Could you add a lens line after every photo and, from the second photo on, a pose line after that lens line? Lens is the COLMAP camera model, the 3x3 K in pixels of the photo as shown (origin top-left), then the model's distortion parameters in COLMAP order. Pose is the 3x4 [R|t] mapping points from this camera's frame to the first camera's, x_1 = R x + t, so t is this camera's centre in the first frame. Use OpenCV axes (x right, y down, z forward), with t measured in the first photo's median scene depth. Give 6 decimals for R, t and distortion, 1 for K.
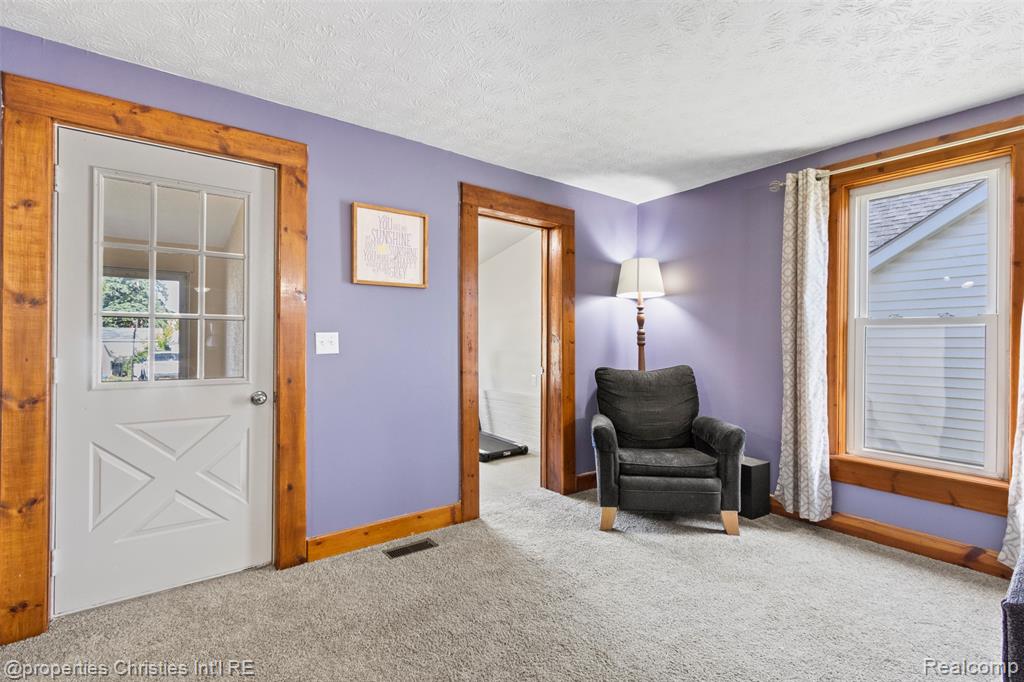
lens RADIAL K [[468.5, 0, 510.3], [0, 468.5, 342.3], [0, 0, 1]] dist [0.004914, -0.003245]
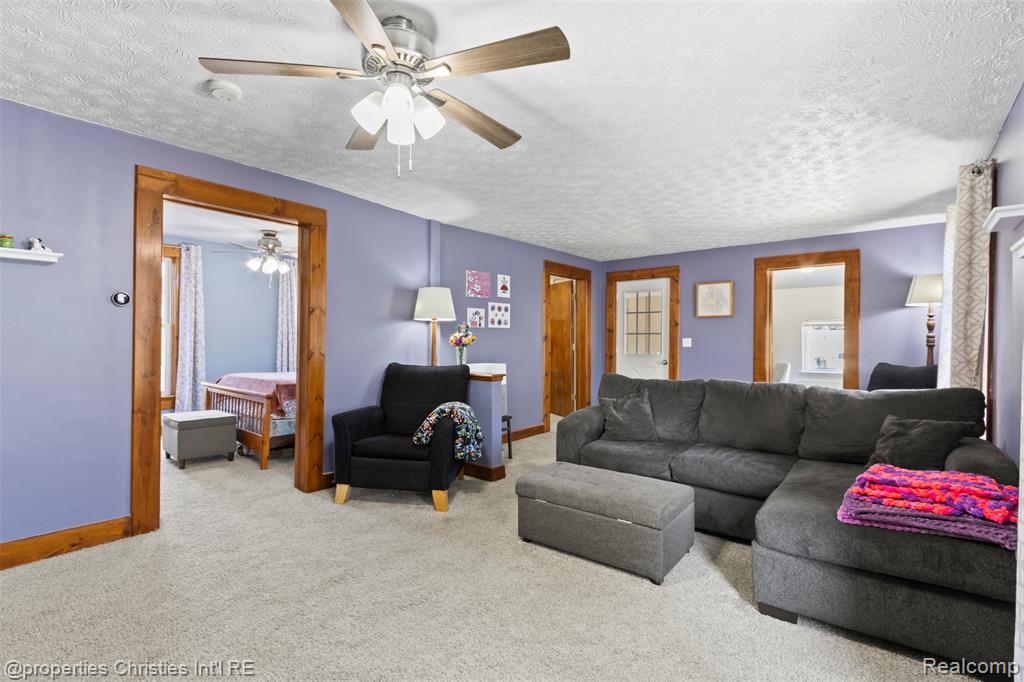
lens RADIAL K [[468.5, 0, 511.4], [0, 468.5, 339.0], [0, 0, 1]] dist [0.004914, -0.003245]
pose [[0.227112, -0.001365, -0.973868, 1.688748], [-0.006893, 0.999972, -0.003009, -0.003340], [0.973844, 0.007397, 0.227096, -0.435750]]
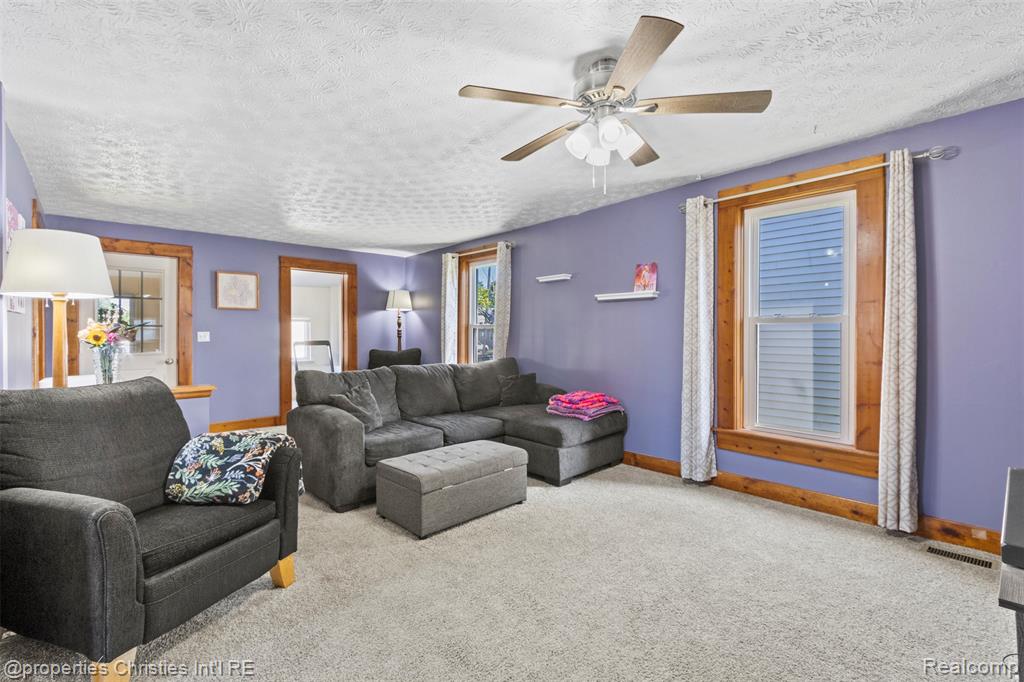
lens RADIAL K [[468.5, 0, 511.8], [0, 468.5, 335.8], [0, 0, 1]] dist [0.004914, -0.003245]
pose [[0.996486, -0.003829, 0.083668, 0.790648], [0.003672, 0.999991, 0.002028, -0.001552], [-0.083675, -0.001713, 0.996492, -1.196234]]
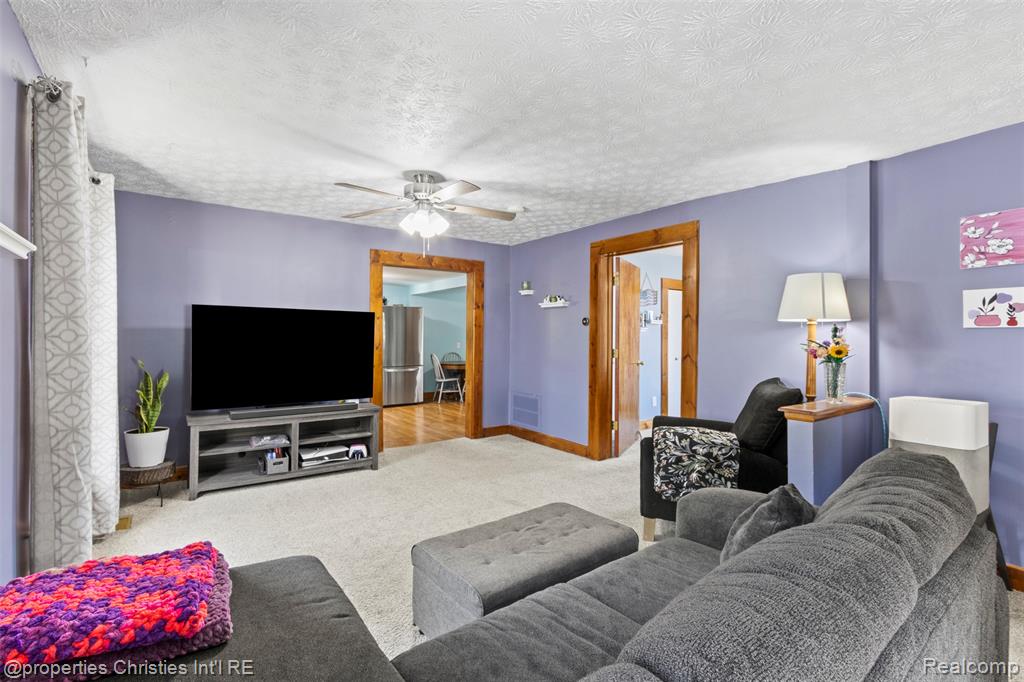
lens RADIAL K [[468.5, 0, 512.8], [0, 468.5, 344.8], [0, 0, 1]] dist [0.004914, -0.003245]
pose [[-0.999747, -0.007531, 0.021194, 0.761672], [-0.007151, 0.999814, 0.017922, -0.030834], [-0.021325, 0.017766, -0.999615, 0.756736]]
